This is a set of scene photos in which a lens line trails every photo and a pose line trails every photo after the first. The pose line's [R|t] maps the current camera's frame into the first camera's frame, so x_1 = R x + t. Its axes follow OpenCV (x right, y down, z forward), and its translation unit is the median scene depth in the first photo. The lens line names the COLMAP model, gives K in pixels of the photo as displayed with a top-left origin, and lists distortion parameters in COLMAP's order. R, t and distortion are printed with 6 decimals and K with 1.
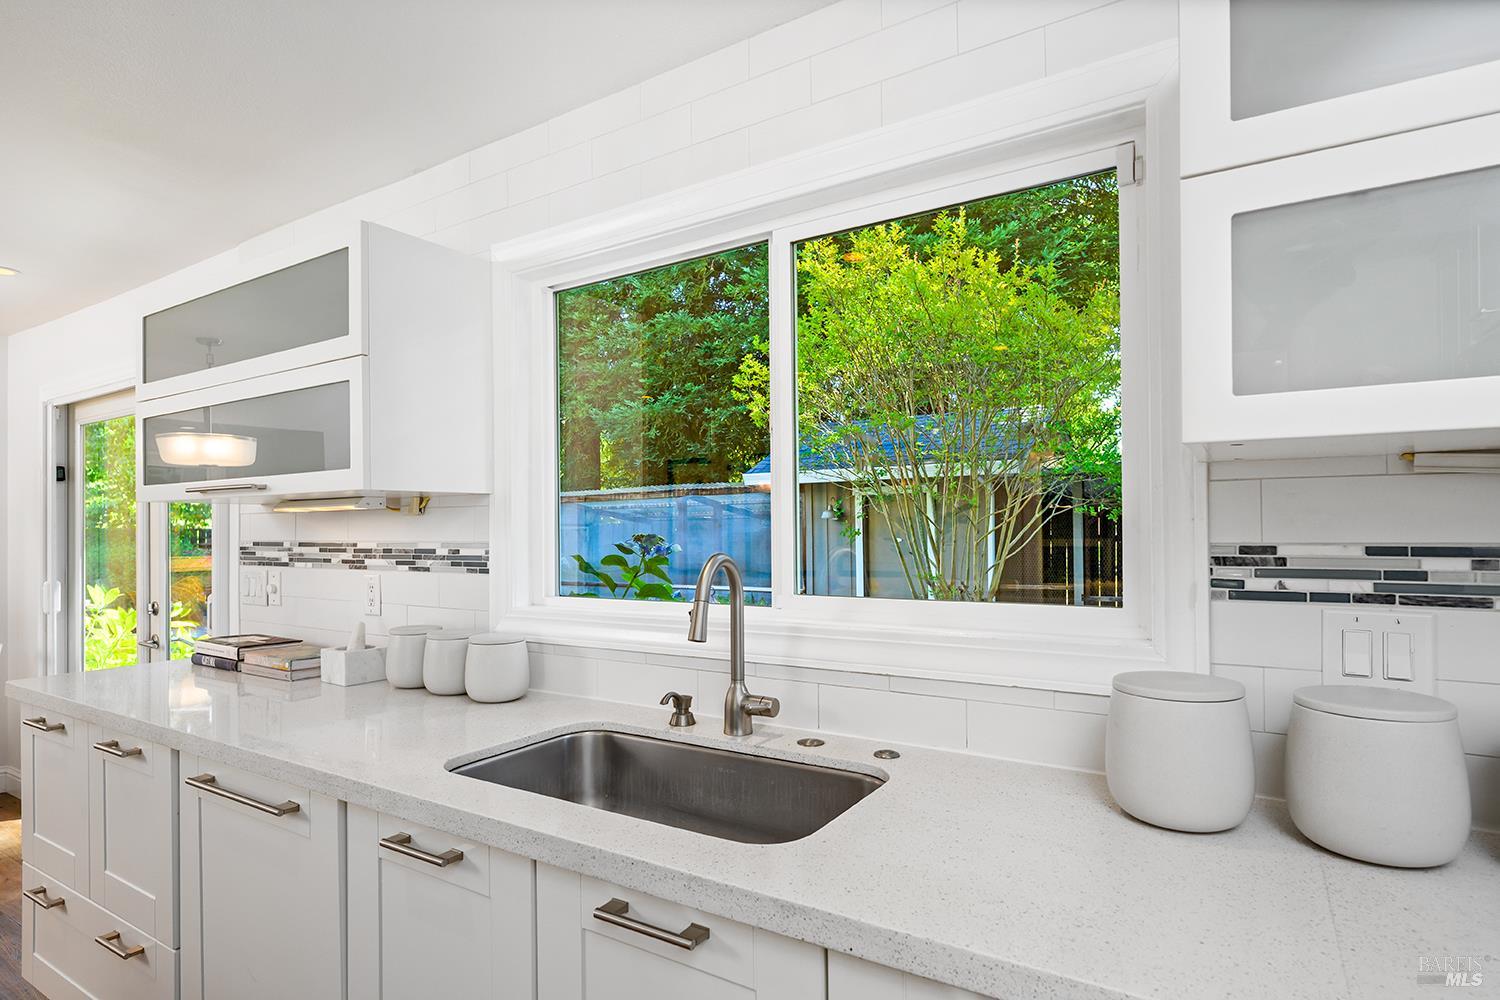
lens RADIAL K [[777.0, 0, 752.7], [0, 777.0, 540.0], [0, 0, 1]] dist [0.017634, -0.000199]
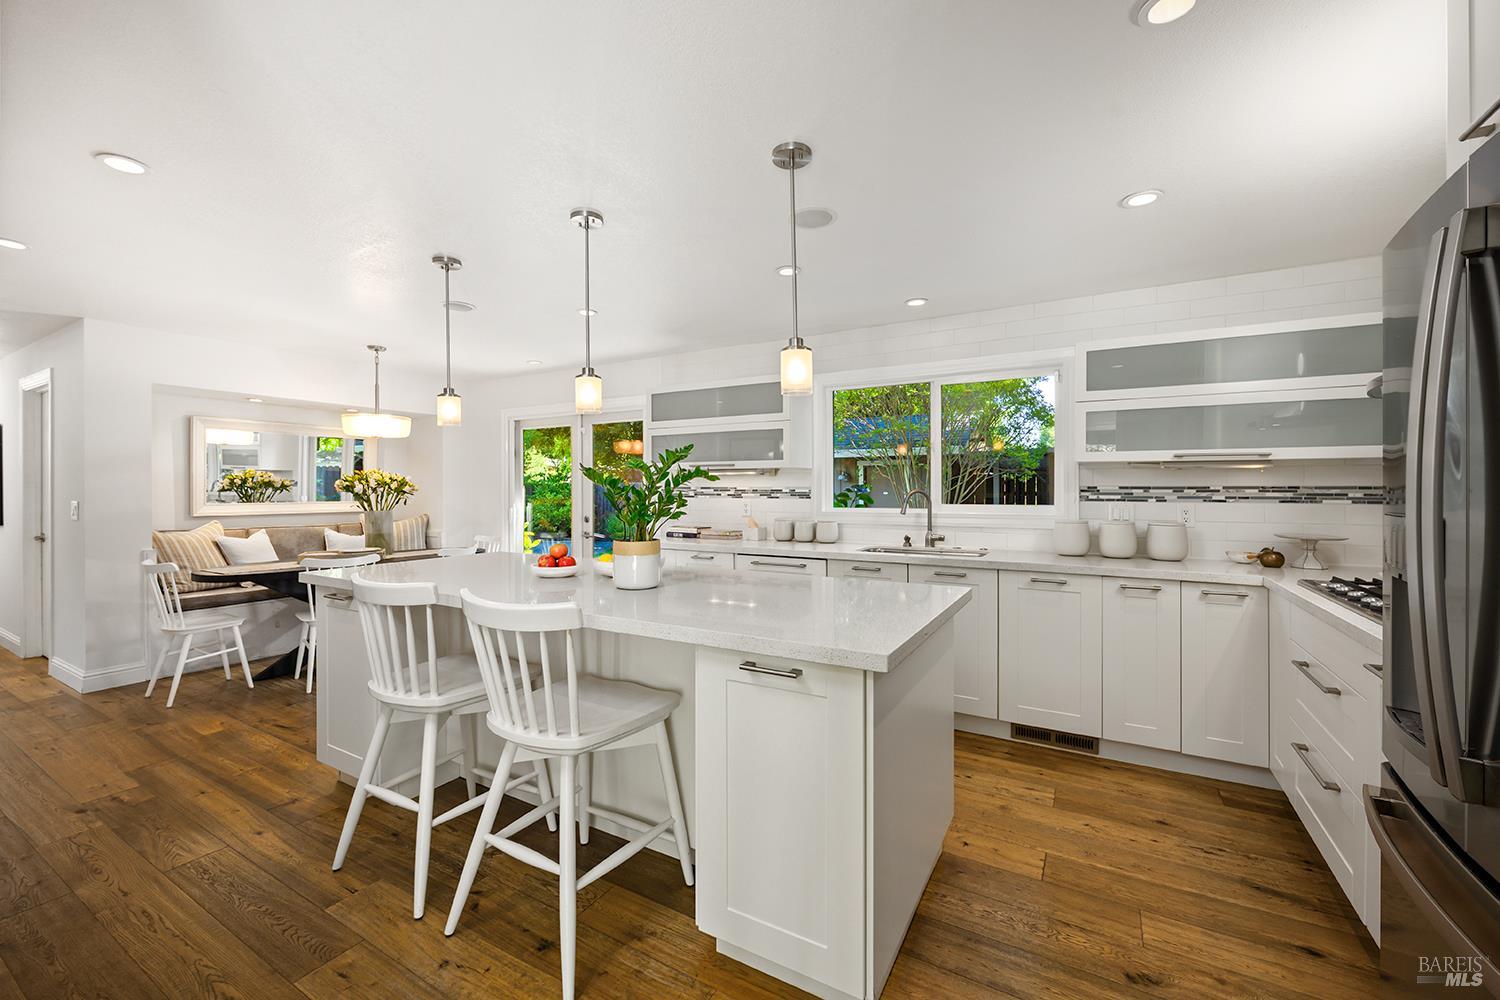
lens RADIAL K [[602.8, 0, 750.0], [0, 602.8, 500.0], [0, 0, 1]] dist [0.014704, 0.000171]
pose [[0.998956, 0.006222, 0.045264, -0.571920], [-0.006476, 0.999964, 0.005471, 0.034179], [-0.045228, -0.005759, 0.998960, -0.929545]]
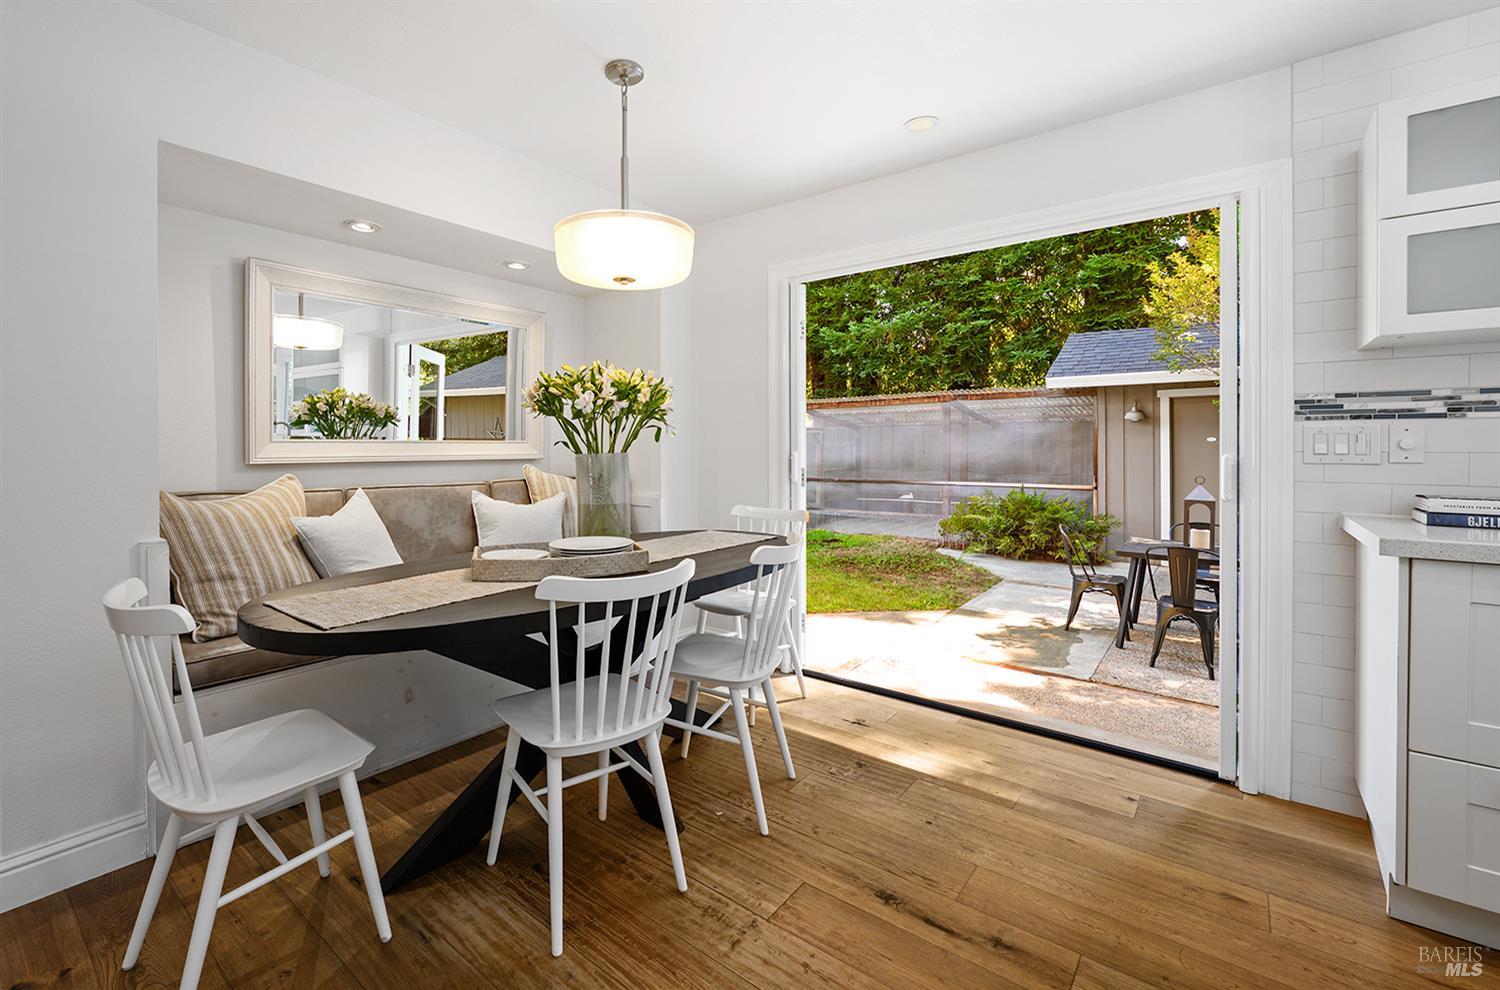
lens RADIAL K [[639.1, 0, 694.6], [0, 639.1, 455.8], [0, 0, 1]] dist [-0.002435, -0.000317]
pose [[0.994561, 0.007328, -0.103898, -1.516933], [-0.006854, 0.999964, 0.004921, 0.088153], [0.103930, -0.004182, 0.994576, 0.242388]]
